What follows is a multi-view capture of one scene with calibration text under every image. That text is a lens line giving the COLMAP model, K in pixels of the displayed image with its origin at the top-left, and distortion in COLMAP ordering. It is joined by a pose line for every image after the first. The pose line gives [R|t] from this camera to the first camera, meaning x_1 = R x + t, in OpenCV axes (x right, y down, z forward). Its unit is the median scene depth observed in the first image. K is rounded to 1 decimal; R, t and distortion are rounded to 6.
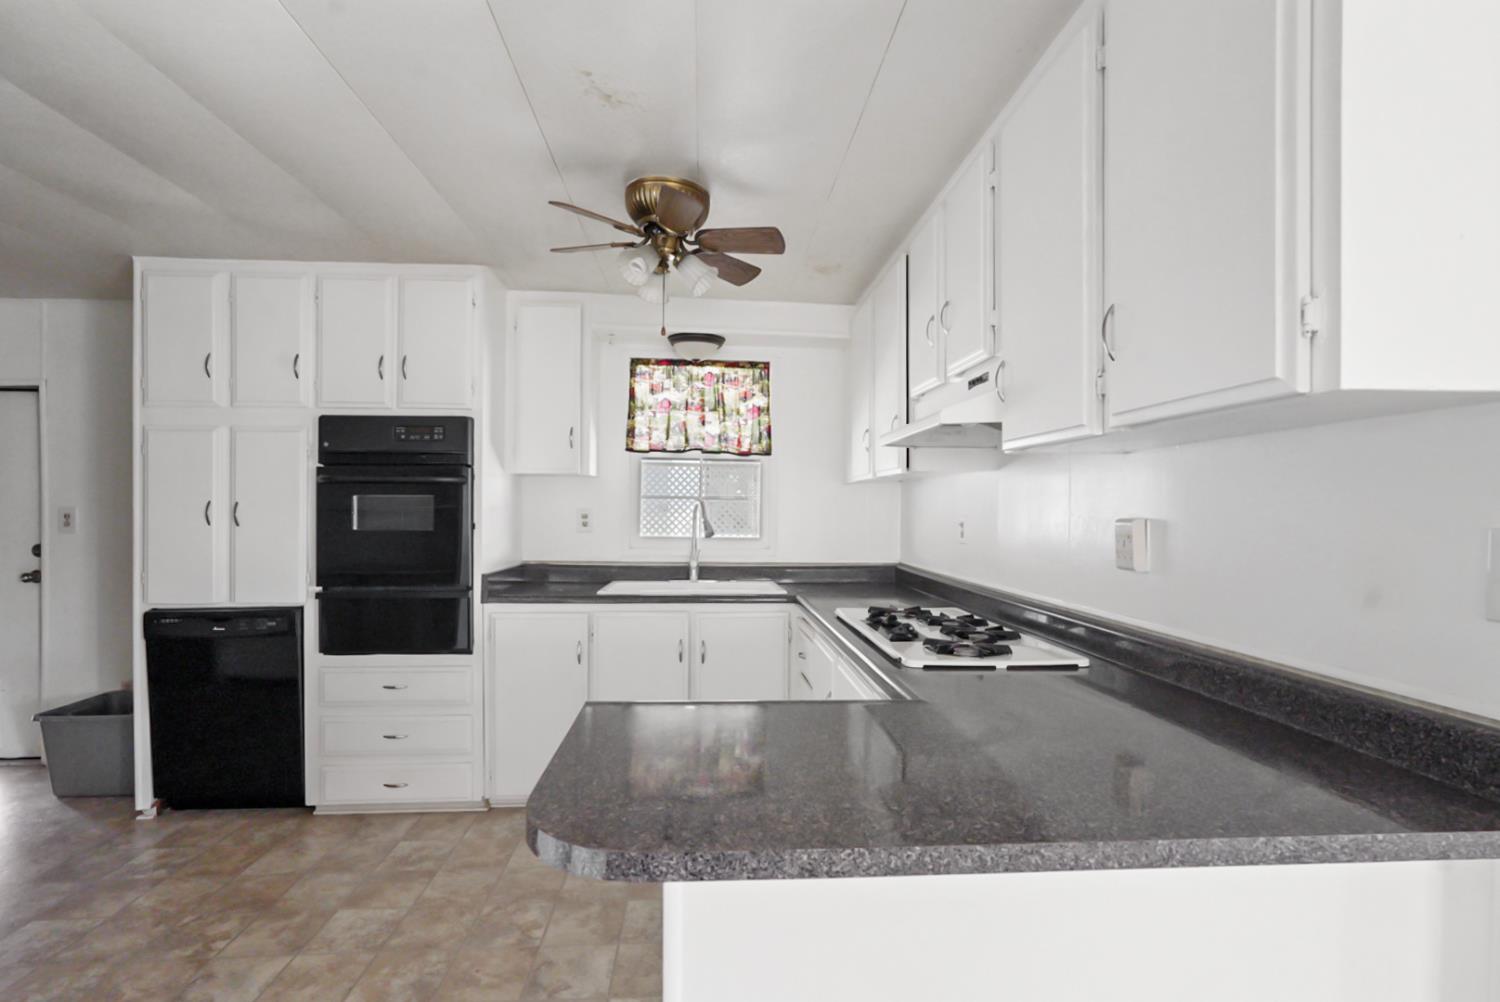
lens RADIAL K [[700.9, 0, 749.6], [0, 700.9, 505.8], [0, 0, 1]] dist [-0.006675, 0.003438]
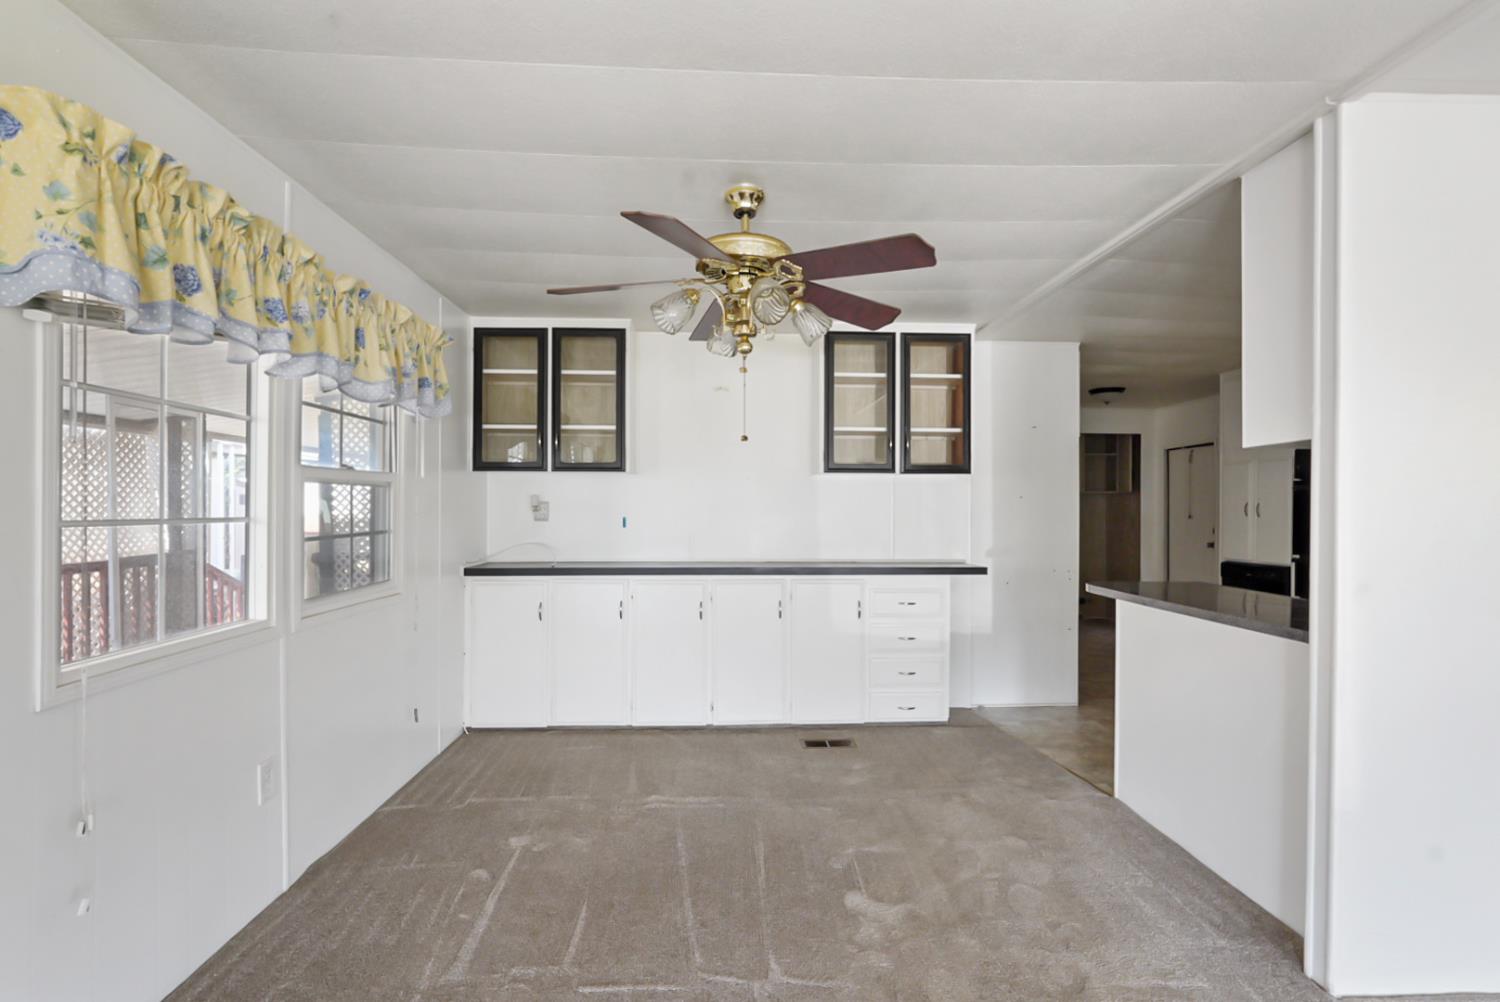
lens RADIAL K [[700.9, 0, 740.5], [0, 700.9, 504.6], [0, 0, 1]] dist [-0.006675, 0.003438]
pose [[-0.027897, -0.008838, -0.999572, 0.811595], [-0.006822, 0.999939, -0.008651, 0.017356], [0.999588, 0.006578, -0.027956, -0.189504]]
